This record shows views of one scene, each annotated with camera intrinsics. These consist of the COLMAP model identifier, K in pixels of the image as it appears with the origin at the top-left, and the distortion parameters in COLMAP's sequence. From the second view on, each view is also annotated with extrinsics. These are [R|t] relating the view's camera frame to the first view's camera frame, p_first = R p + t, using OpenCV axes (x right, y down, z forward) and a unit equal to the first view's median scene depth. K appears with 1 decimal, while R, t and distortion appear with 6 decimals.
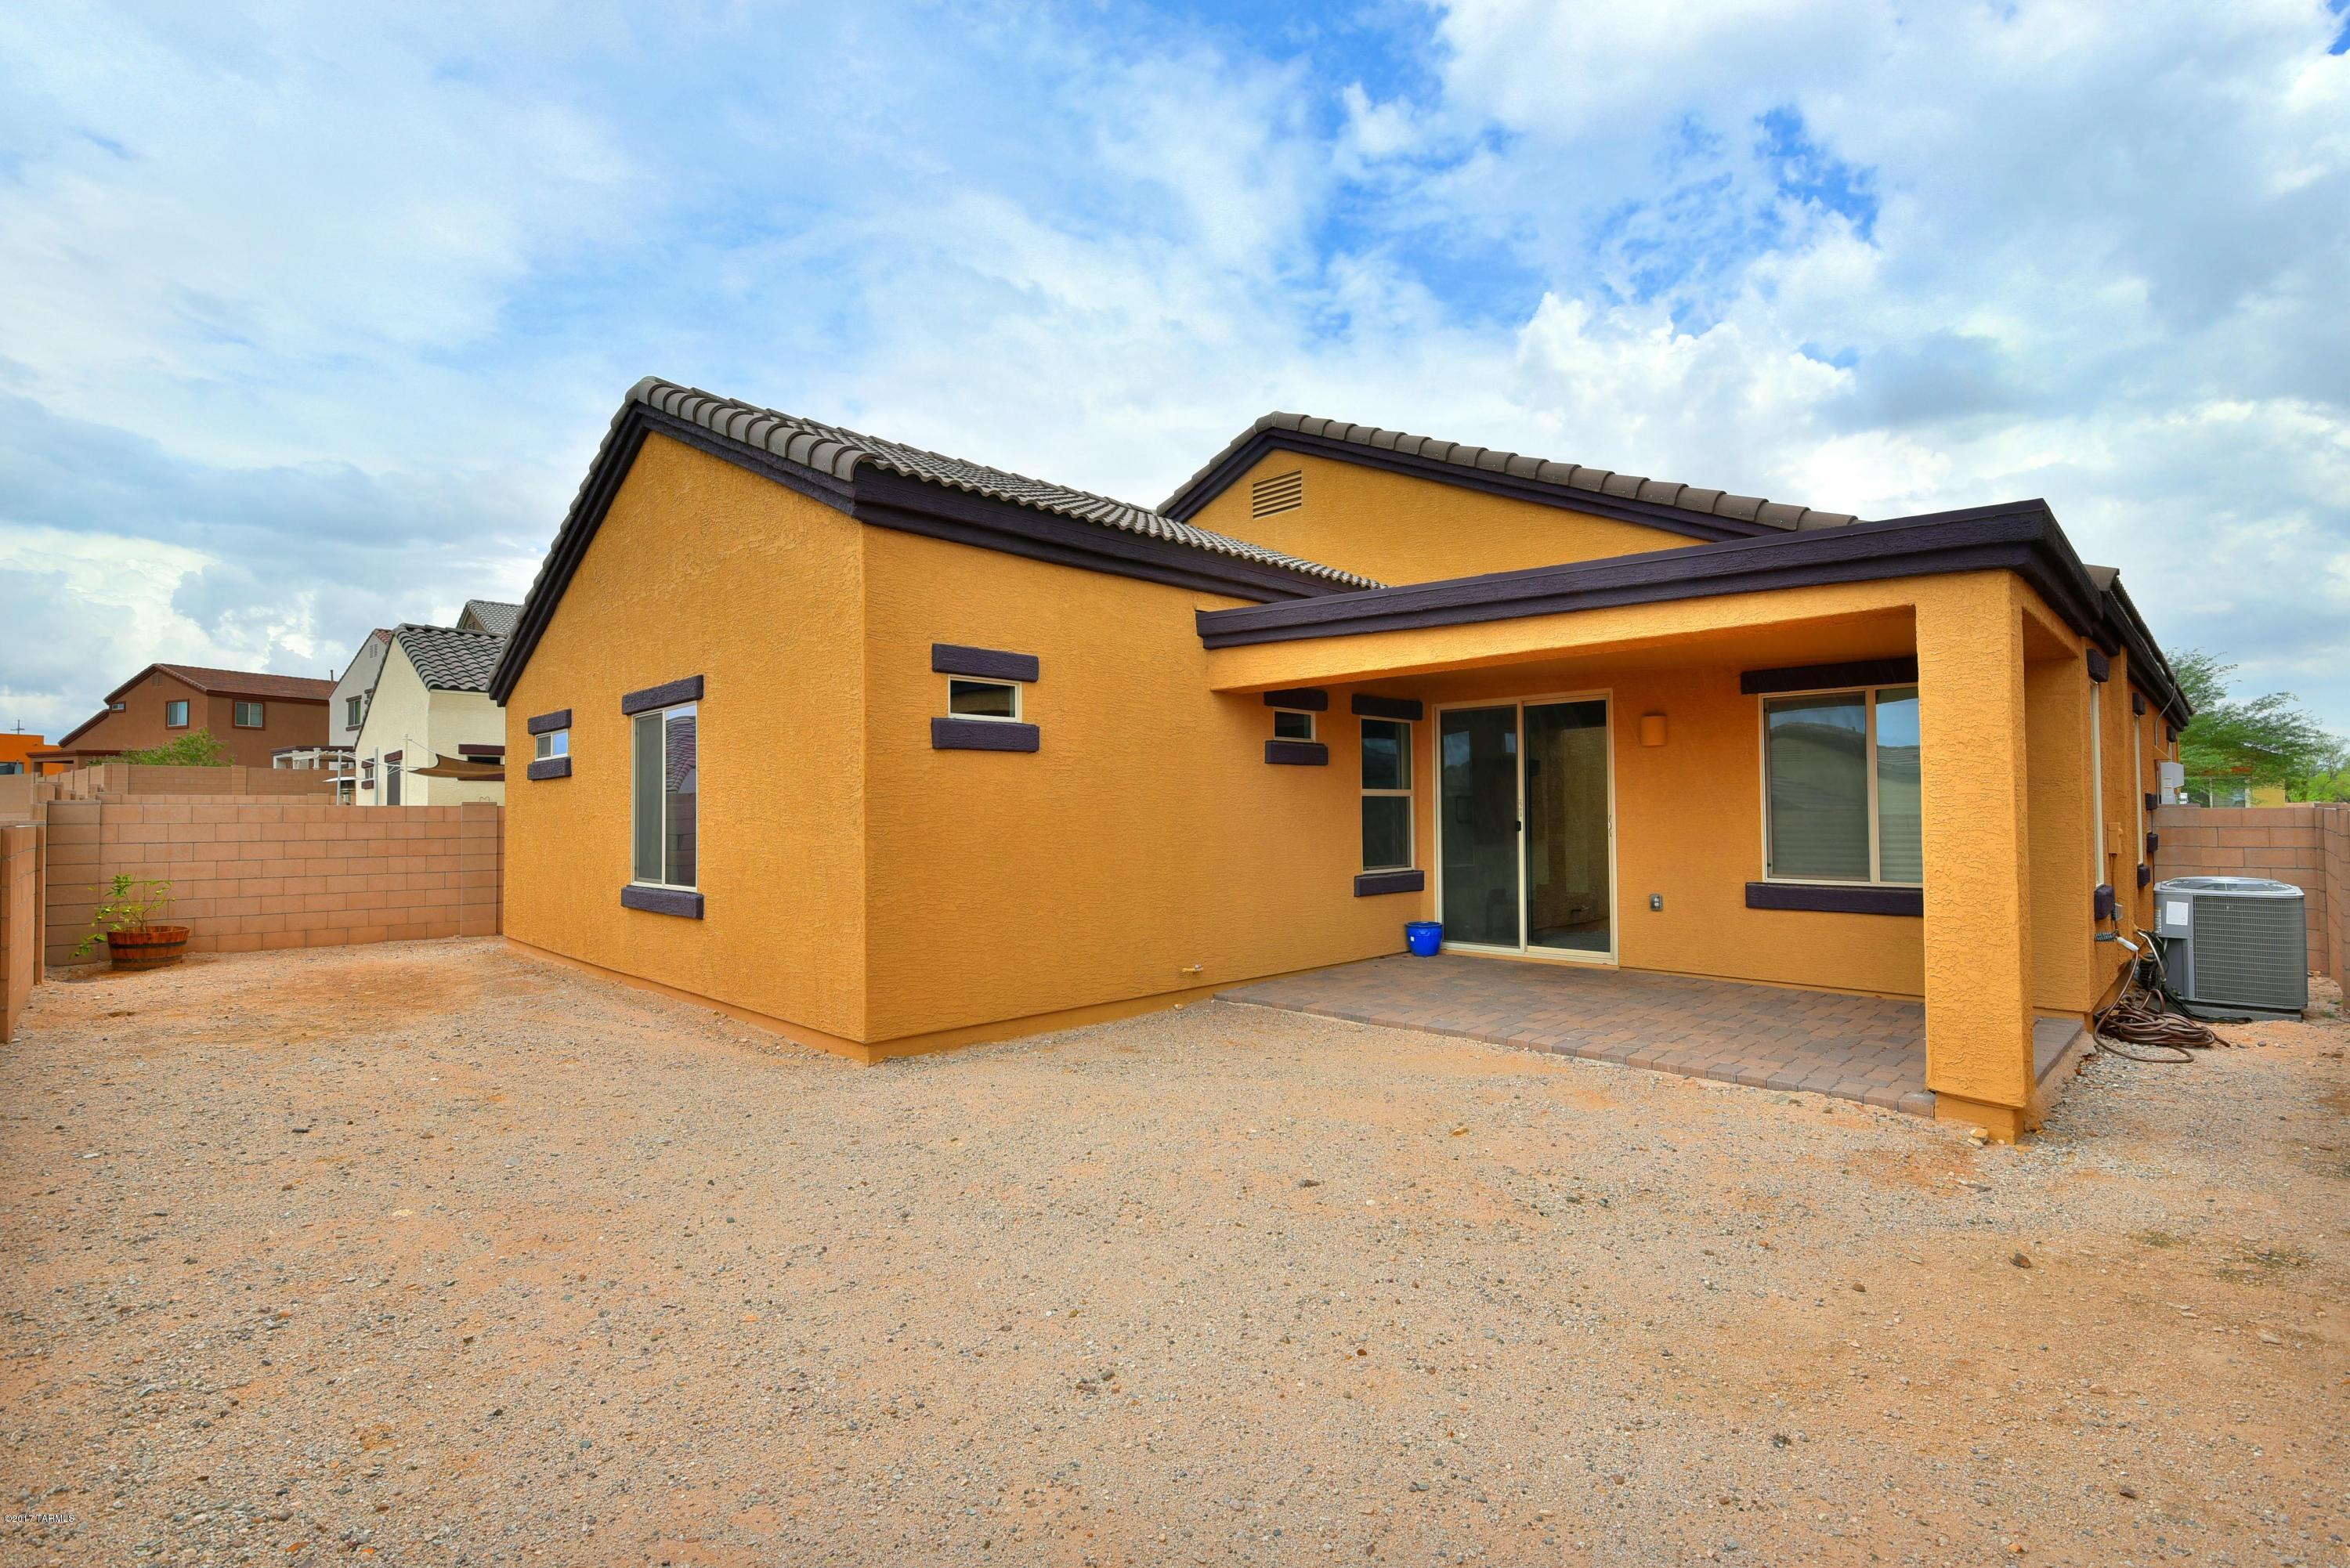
lens RADIAL K [[1063.2, 0, 1176.7], [0, 1063.2, 785.6], [0, 0, 1]] dist [-0.010429, -0.002615]
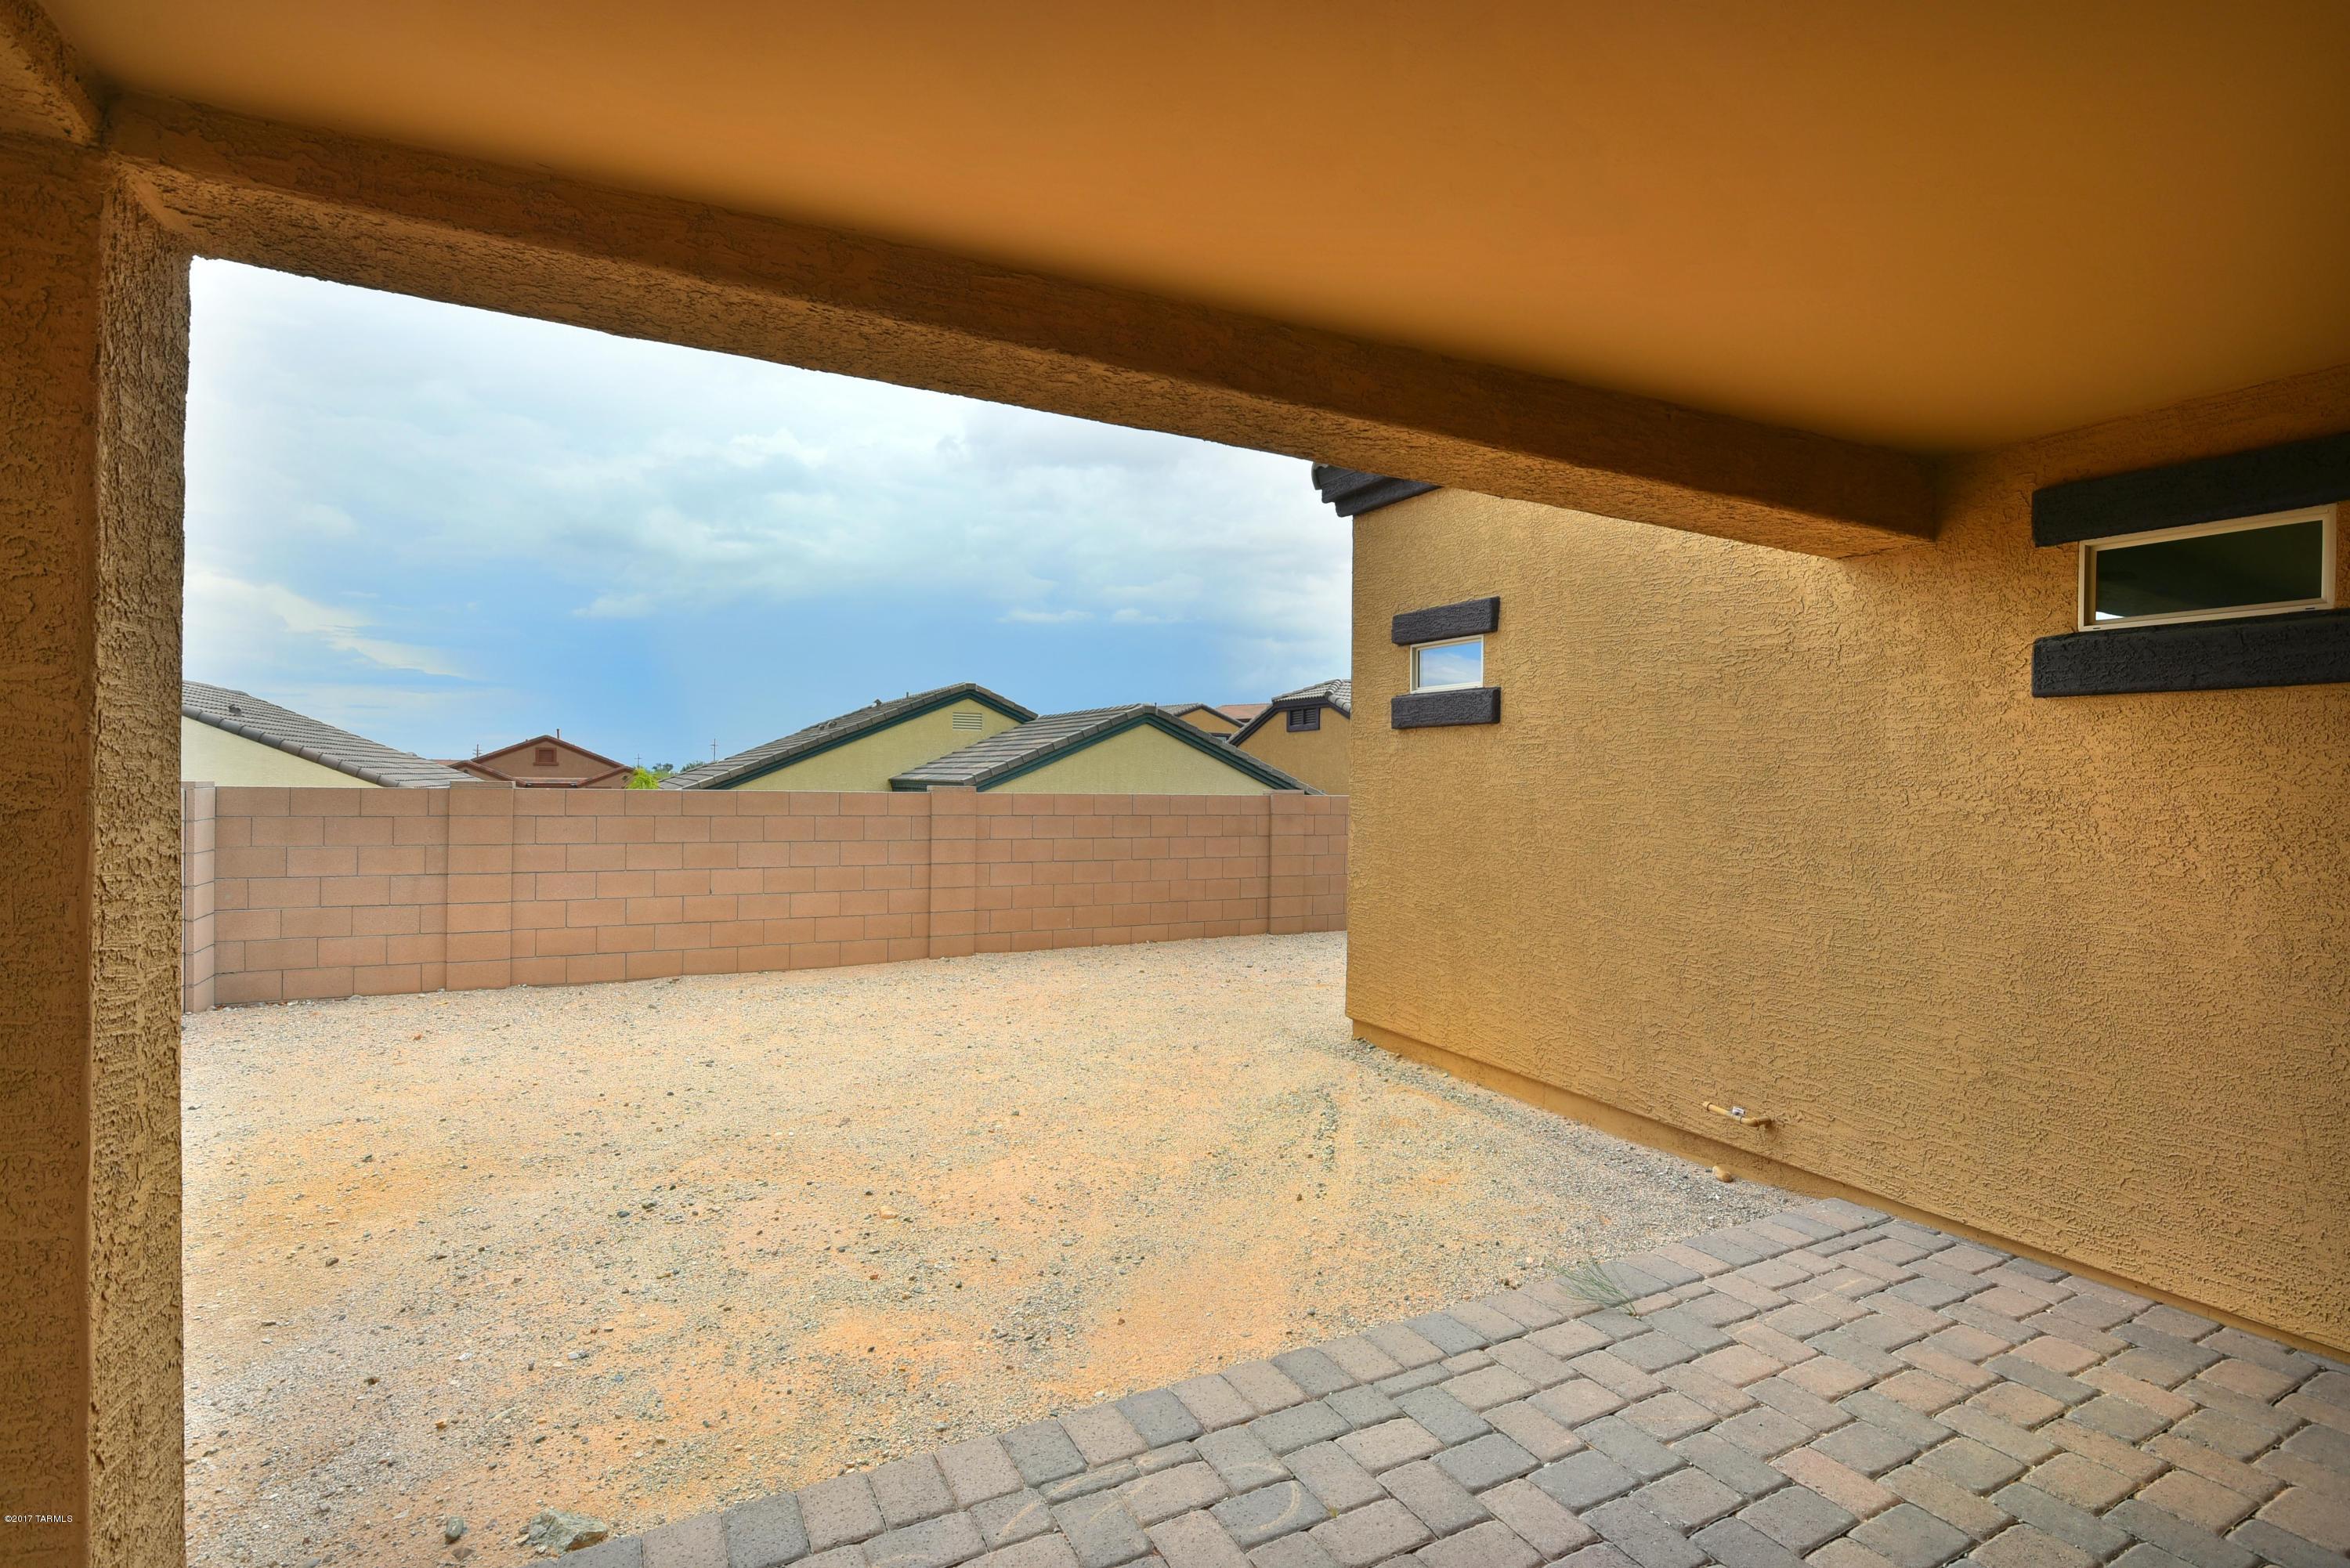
lens RADIAL K [[1063.2, 0, 1173.6], [0, 1063.2, 780.4], [0, 0, 1]] dist [-0.010429, -0.002615]
pose [[-0.288545, 0.005960, -0.957448, 0.724169], [0.012669, 0.999917, 0.002407, 0.005084], [0.957383, -0.011435, -0.288596, 1.087301]]
